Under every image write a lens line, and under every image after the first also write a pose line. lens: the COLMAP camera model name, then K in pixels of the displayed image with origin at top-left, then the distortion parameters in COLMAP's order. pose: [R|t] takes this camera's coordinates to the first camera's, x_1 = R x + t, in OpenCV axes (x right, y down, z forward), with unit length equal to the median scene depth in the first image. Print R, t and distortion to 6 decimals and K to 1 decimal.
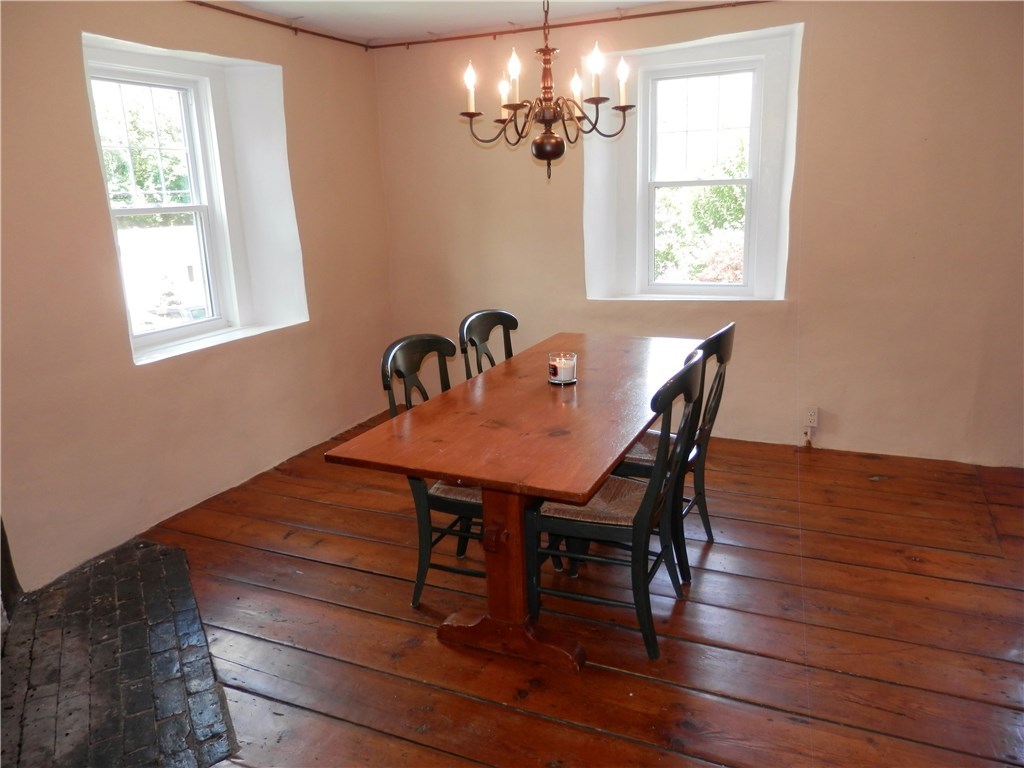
lens RADIAL K [[747.7, 0, 513.2], [0, 747.7, 385.0], [0, 0, 1]] dist [-0.002234, -0.002896]
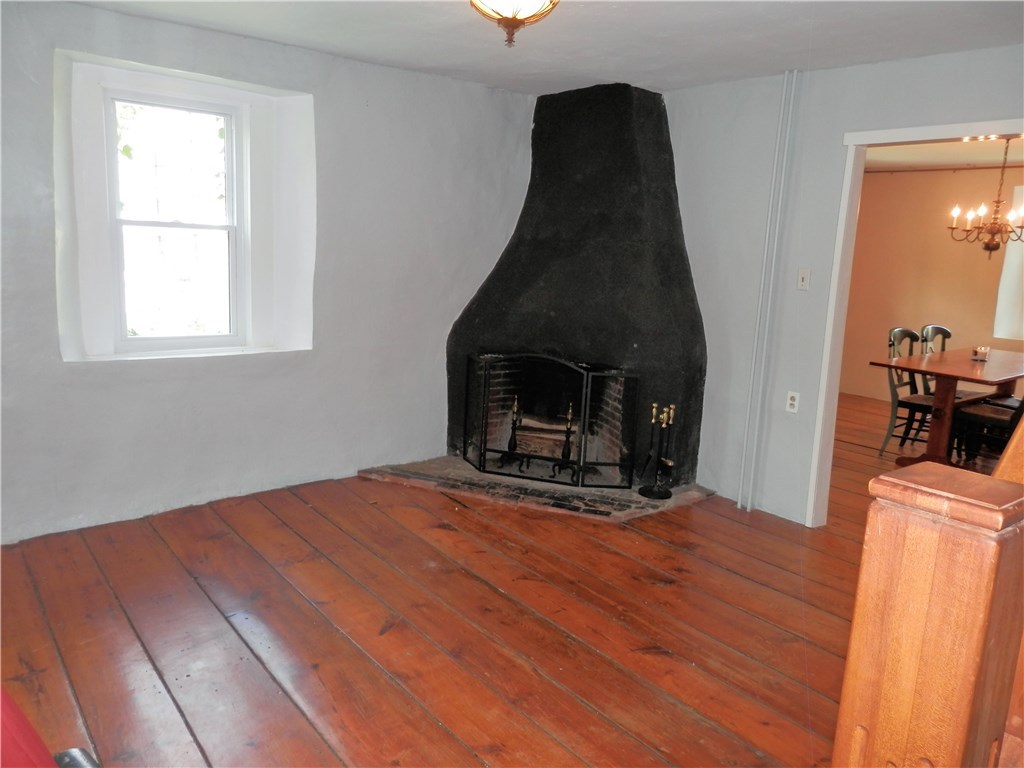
lens RADIAL K [[747.7, 0, 509.8], [0, 747.7, 382.6], [0, 0, 1]] dist [-0.002234, -0.002896]
pose [[0.886592, 0.153274, -0.436419, -0.179898], [-0.187525, 0.981592, -0.036217, 0.396054], [0.422834, 0.113949, 0.899014, -1.431015]]
